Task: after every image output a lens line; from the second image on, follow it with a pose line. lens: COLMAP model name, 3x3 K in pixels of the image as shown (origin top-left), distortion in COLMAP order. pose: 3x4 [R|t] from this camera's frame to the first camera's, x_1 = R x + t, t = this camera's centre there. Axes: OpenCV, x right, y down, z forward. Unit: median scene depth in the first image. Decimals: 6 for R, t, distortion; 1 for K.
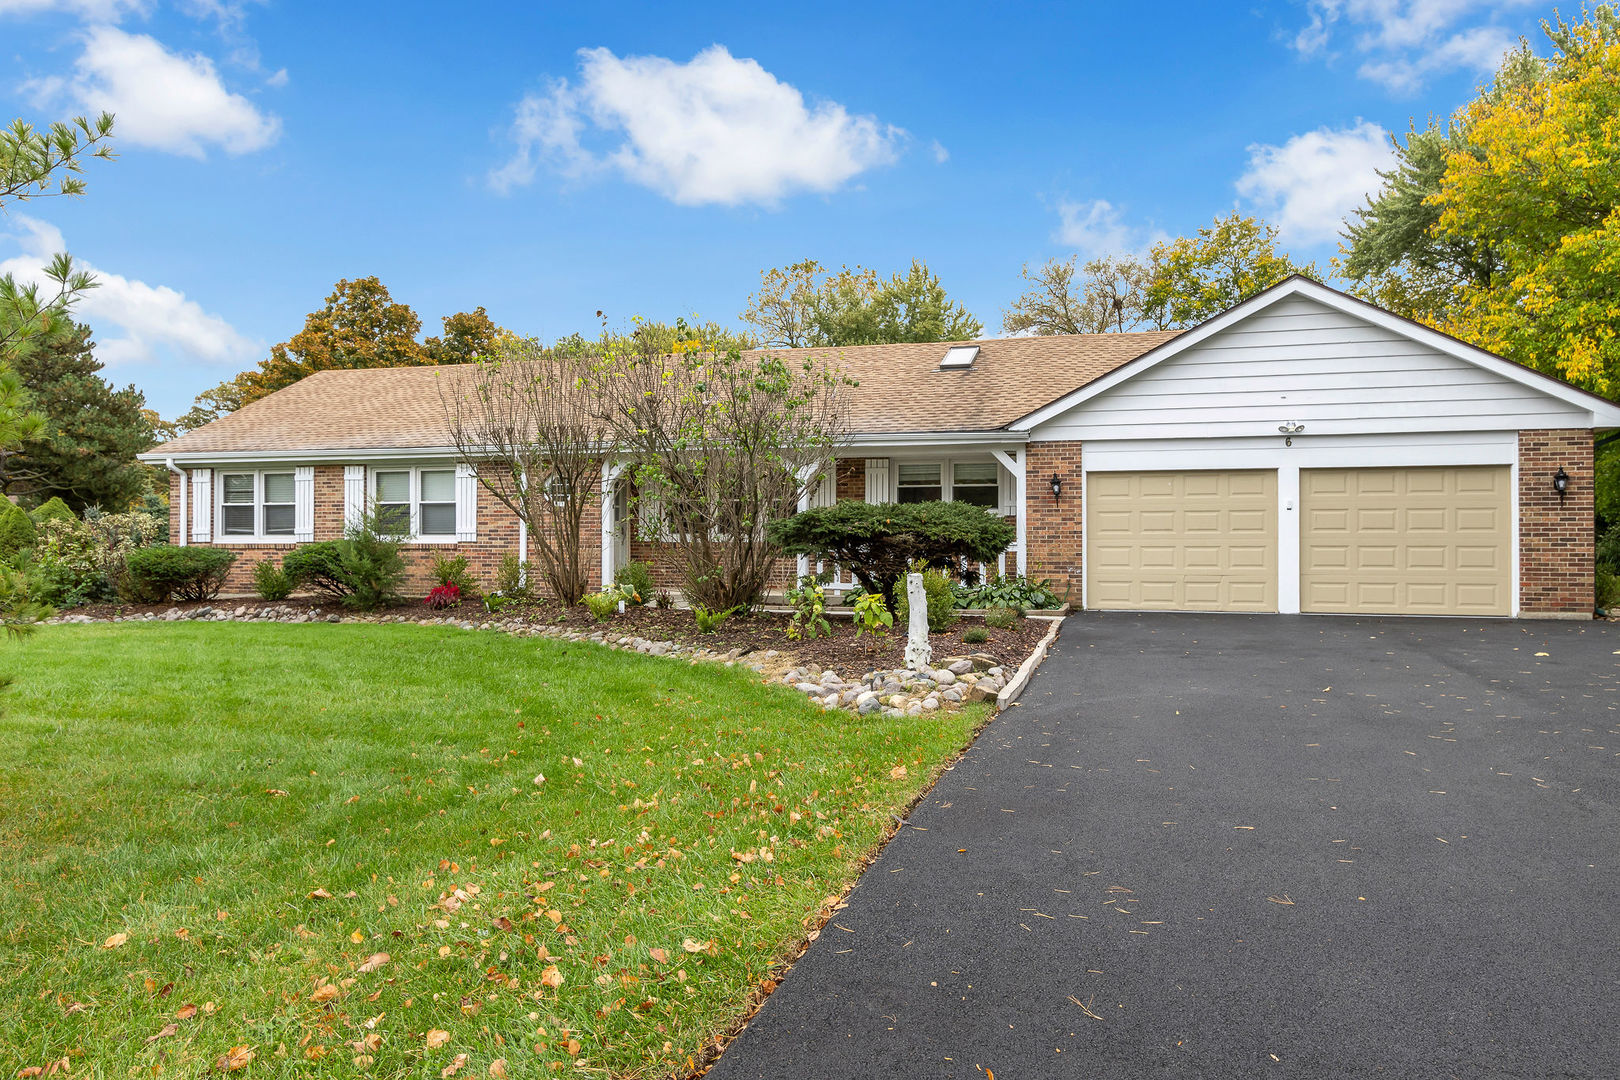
lens RADIAL K [[1090.6, 0, 811.0], [0, 1090.6, 518.7], [0, 0, 1]] dist [-0.003777, -0.004550]
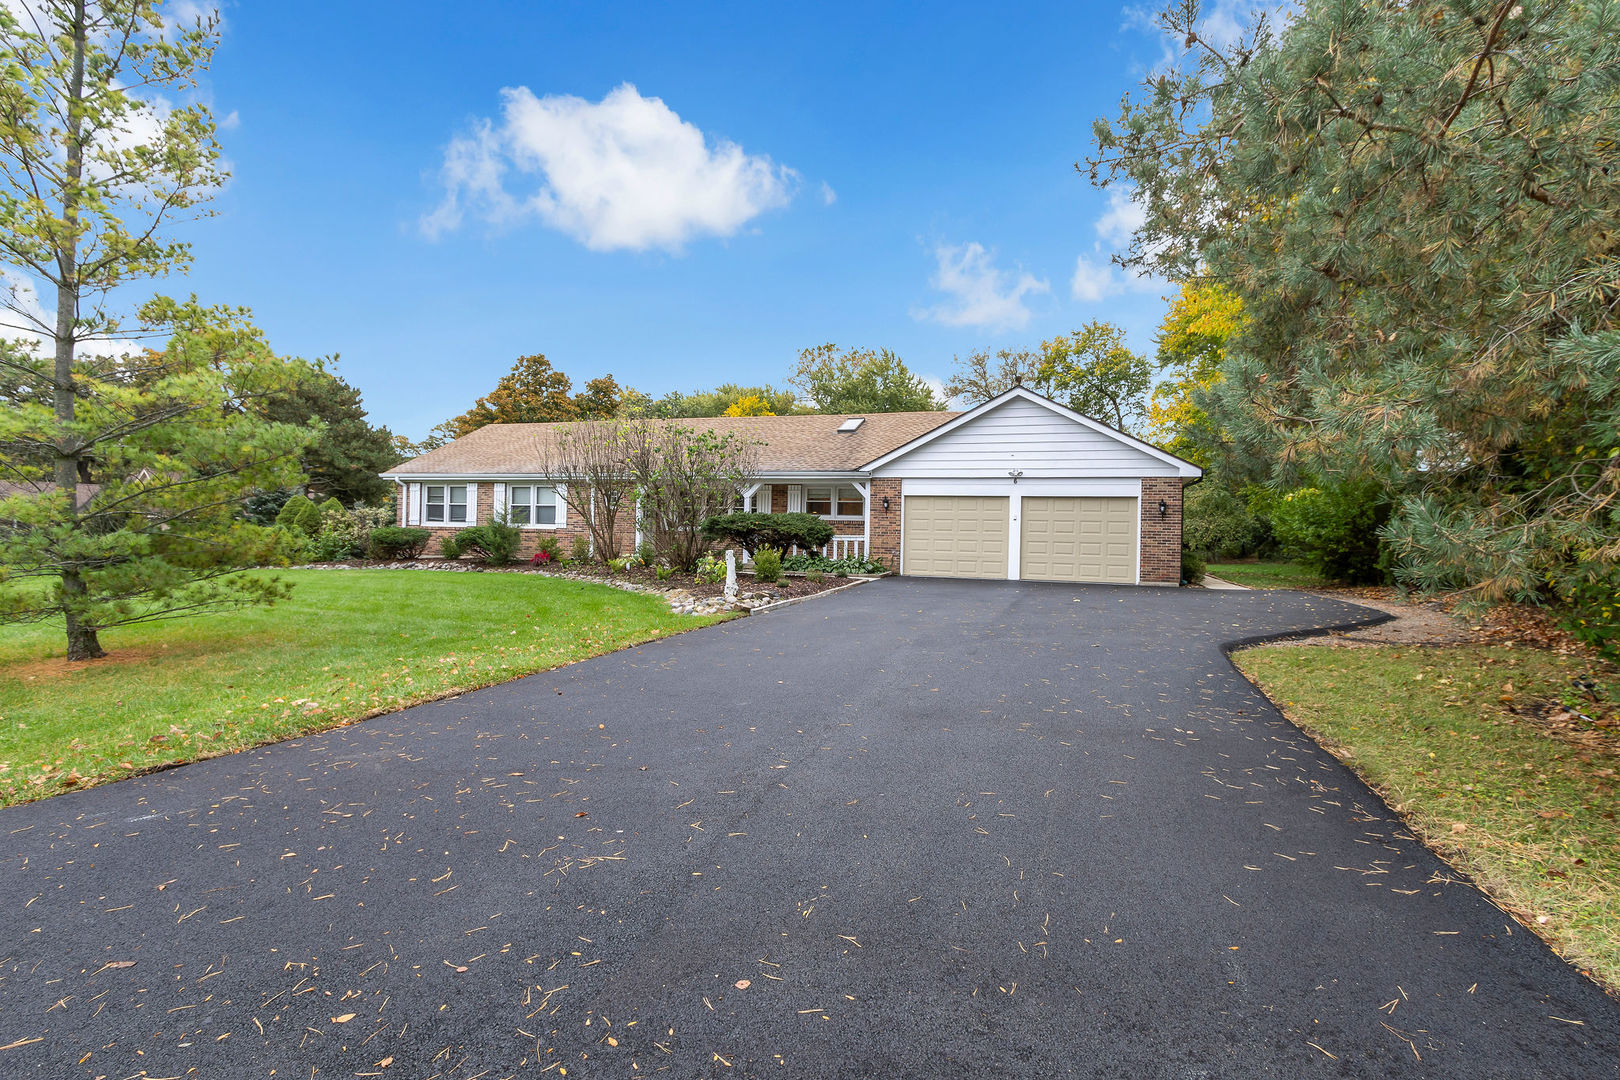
lens RADIAL K [[758.0, 0, 810.8], [0, 758.0, 520.7], [0, 0, 1]] dist [0.000167, -0.000170]
pose [[0.998304, 0.020119, -0.054636, 0.144012], [-0.019688, 0.999771, 0.008415, -0.008764], [0.054793, -0.007325, 0.998471, -0.179747]]
